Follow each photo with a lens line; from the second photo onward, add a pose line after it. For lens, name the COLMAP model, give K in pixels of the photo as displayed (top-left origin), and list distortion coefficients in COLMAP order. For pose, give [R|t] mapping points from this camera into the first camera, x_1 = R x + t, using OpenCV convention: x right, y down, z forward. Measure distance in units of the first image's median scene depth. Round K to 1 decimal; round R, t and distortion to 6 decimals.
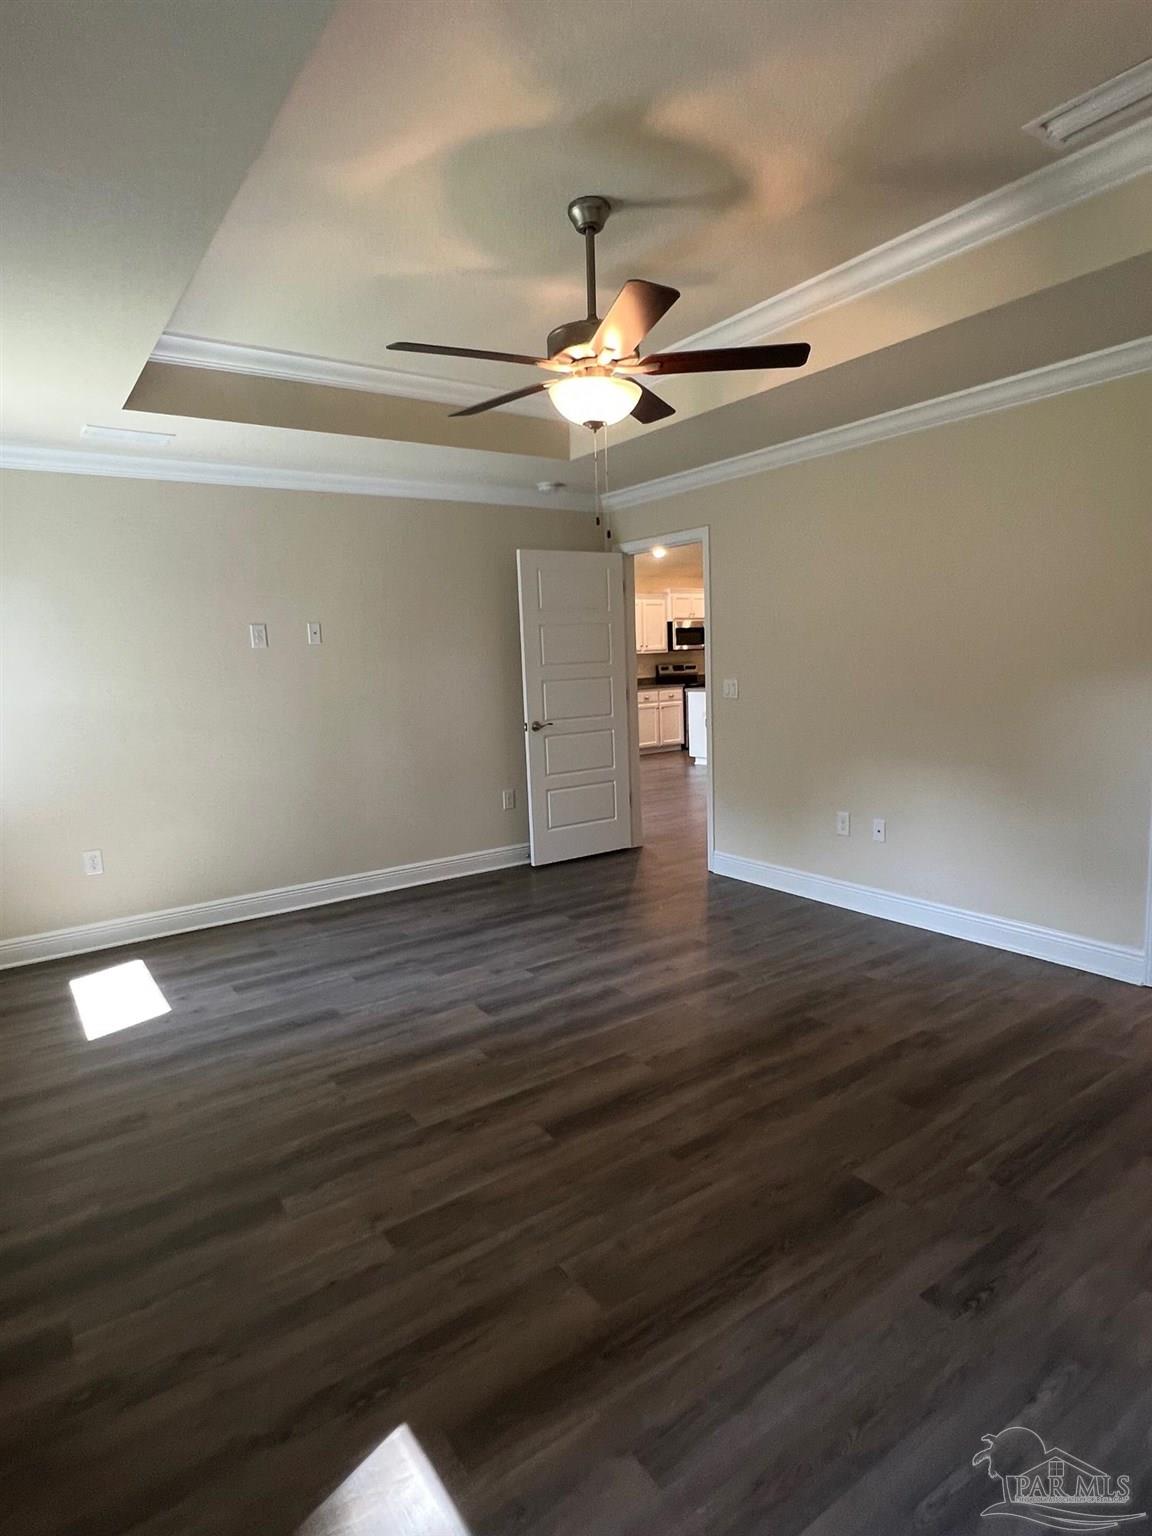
lens RADIAL K [[858.3, 0, 571.1], [0, 858.3, 768.8], [0, 0, 1]] dist [0.009618, 0.001614]
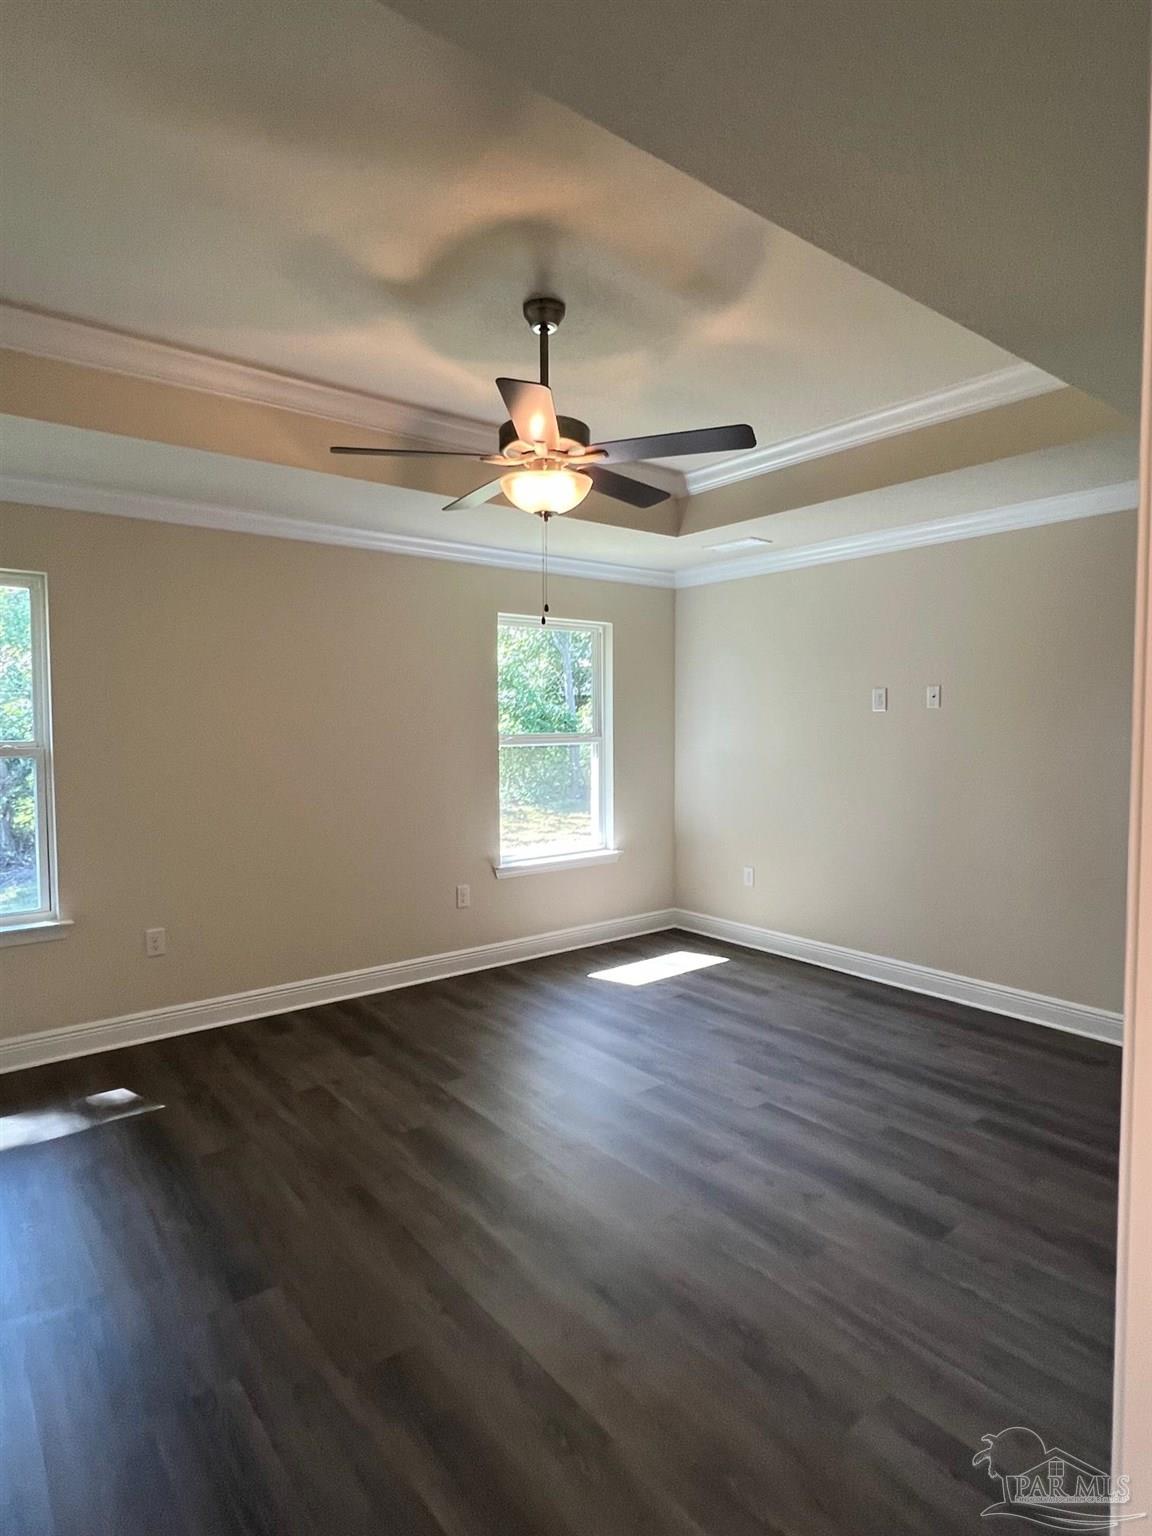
lens RADIAL K [[858.3, 0, 570.8], [0, 858.3, 768.1], [0, 0, 1]] dist [0.009618, 0.001614]
pose [[0.041816, 0.094602, -0.994637, 0.698807], [-0.124705, 0.988217, 0.088749, -0.133774], [0.991312, 0.120325, 0.053120, 0.669581]]
